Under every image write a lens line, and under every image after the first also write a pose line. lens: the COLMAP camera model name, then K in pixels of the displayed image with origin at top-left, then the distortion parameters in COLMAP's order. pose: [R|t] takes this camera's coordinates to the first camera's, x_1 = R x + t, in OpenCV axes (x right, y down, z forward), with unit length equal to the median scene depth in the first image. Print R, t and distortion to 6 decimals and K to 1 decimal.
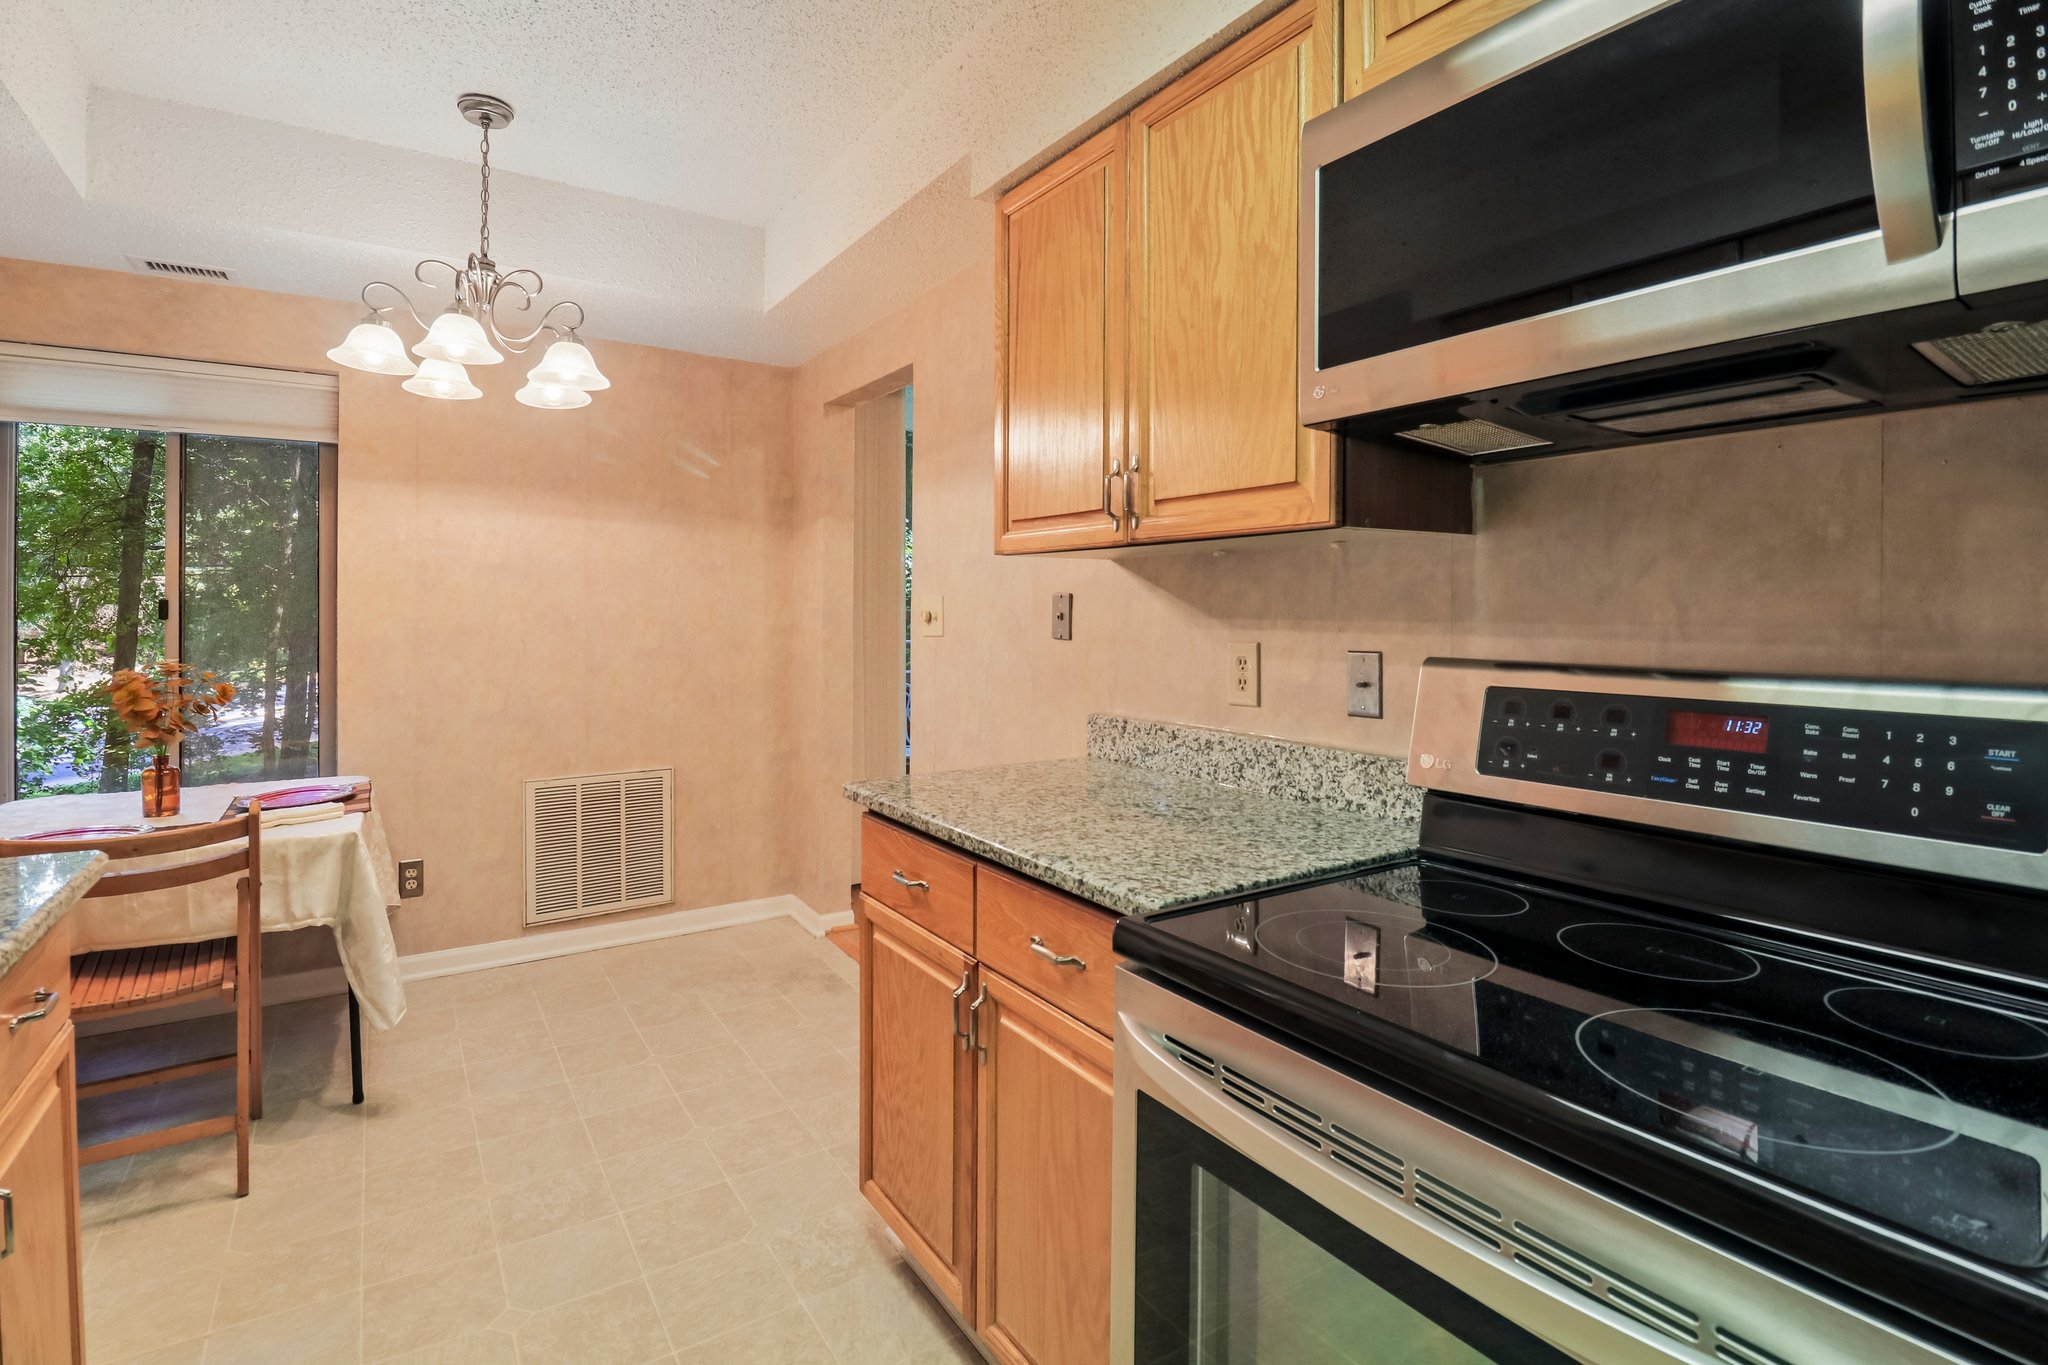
lens RADIAL K [[990.6, 0, 1021.2], [0, 990.6, 612.2], [0, 0, 1]] dist [0.003430, -0.015461]
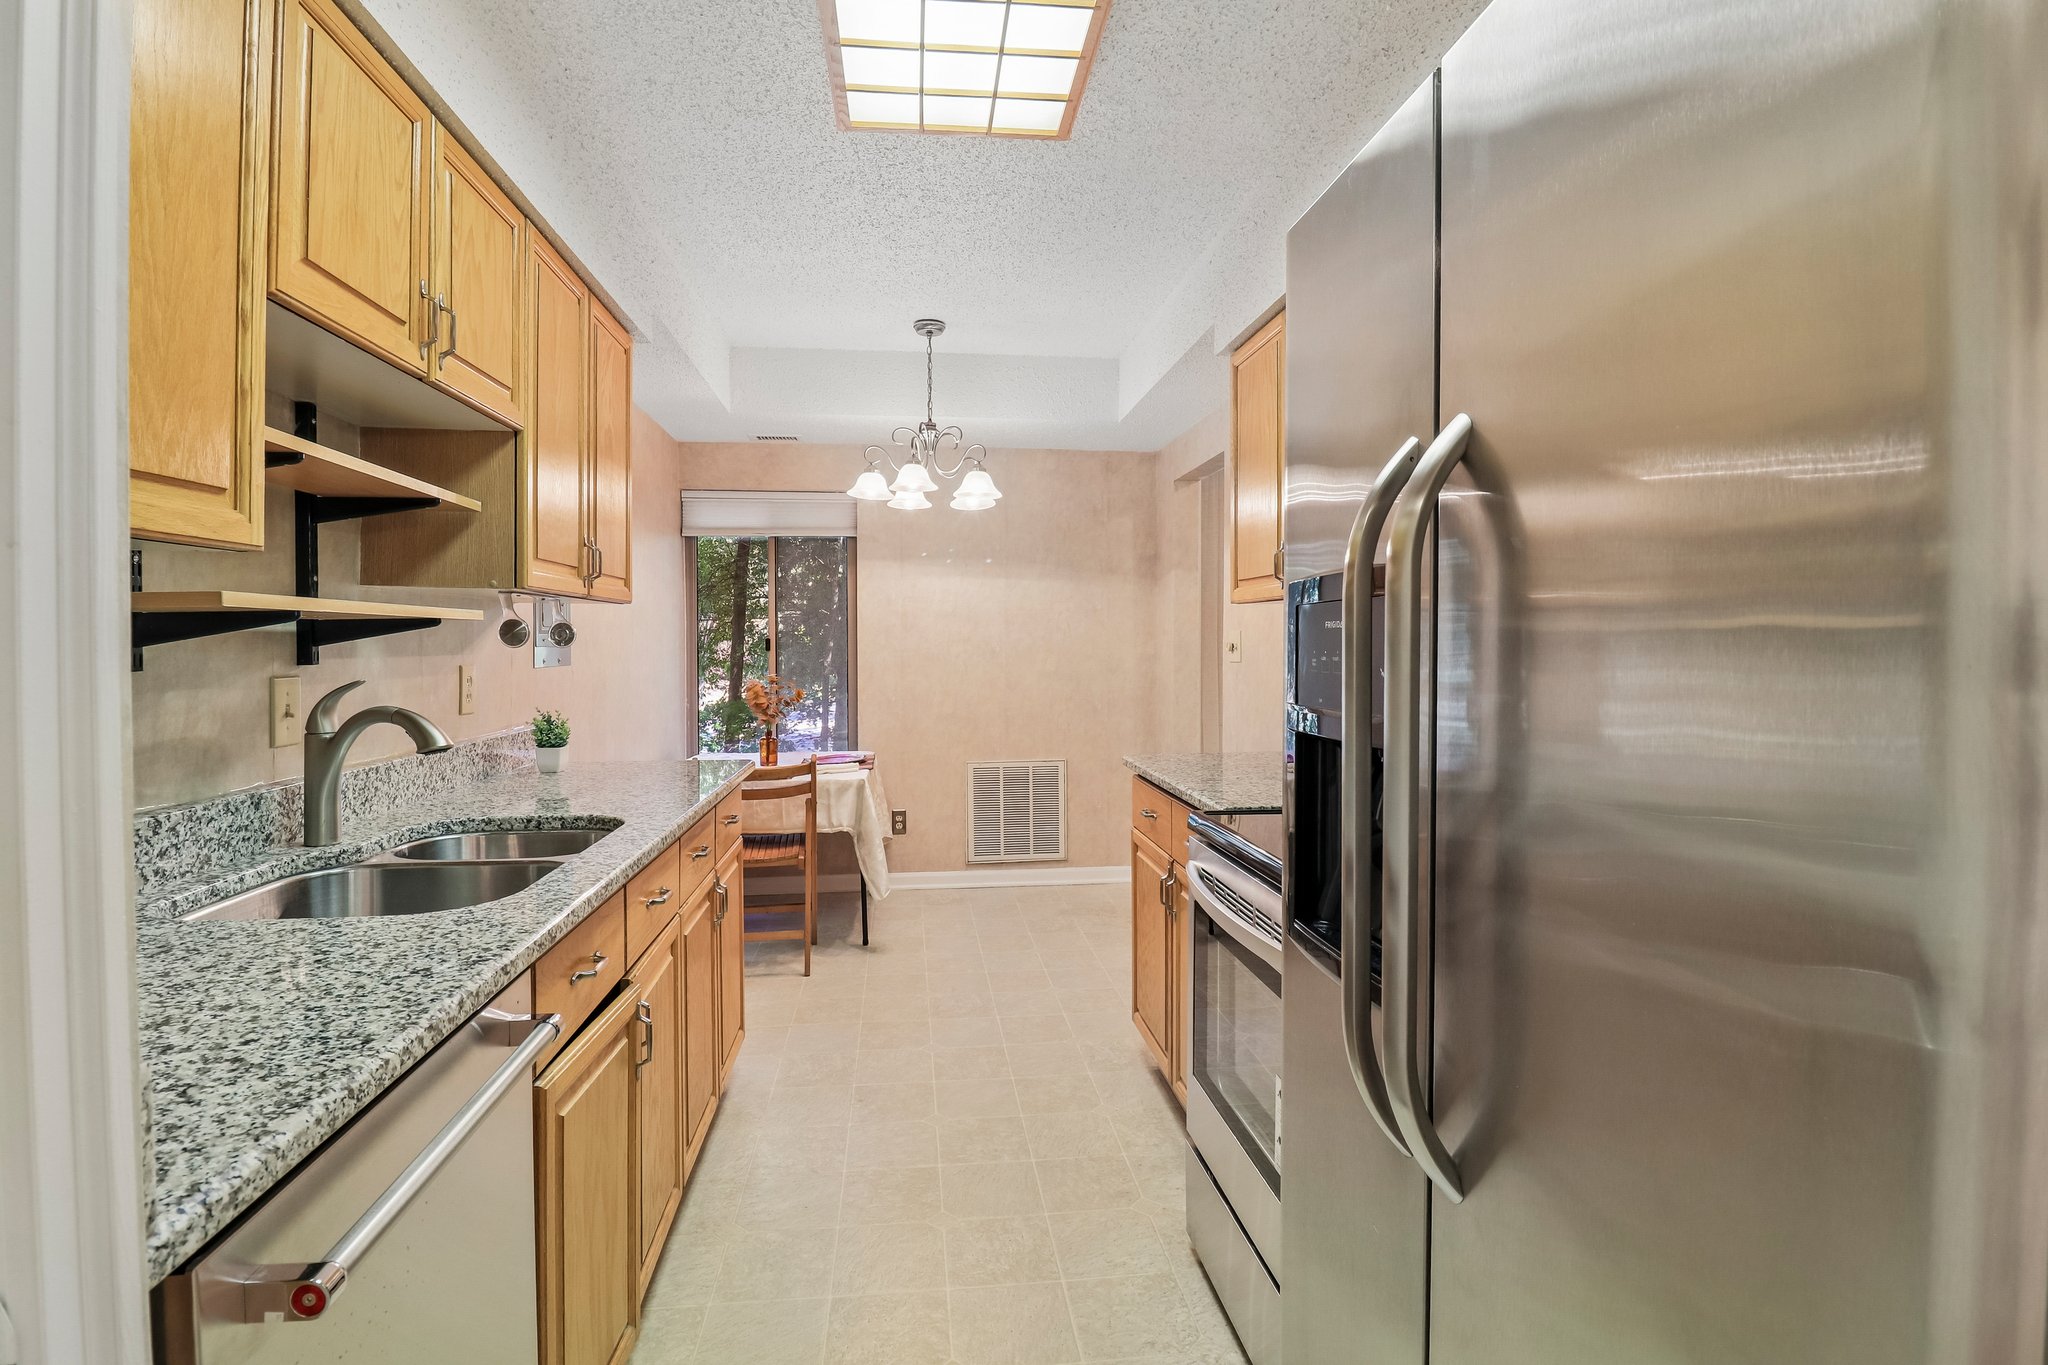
lens RADIAL K [[963.9, 0, 1005.3], [0, 963.9, 645.9], [0, 0, 1]] dist [0.002457, -0.013958]
pose [[0.893638, -0.004882, -0.448761, 0.238647], [0.005934, 0.999982, 0.000937, 0.000089], [0.448748, -0.003500, 0.893651, -0.303613]]
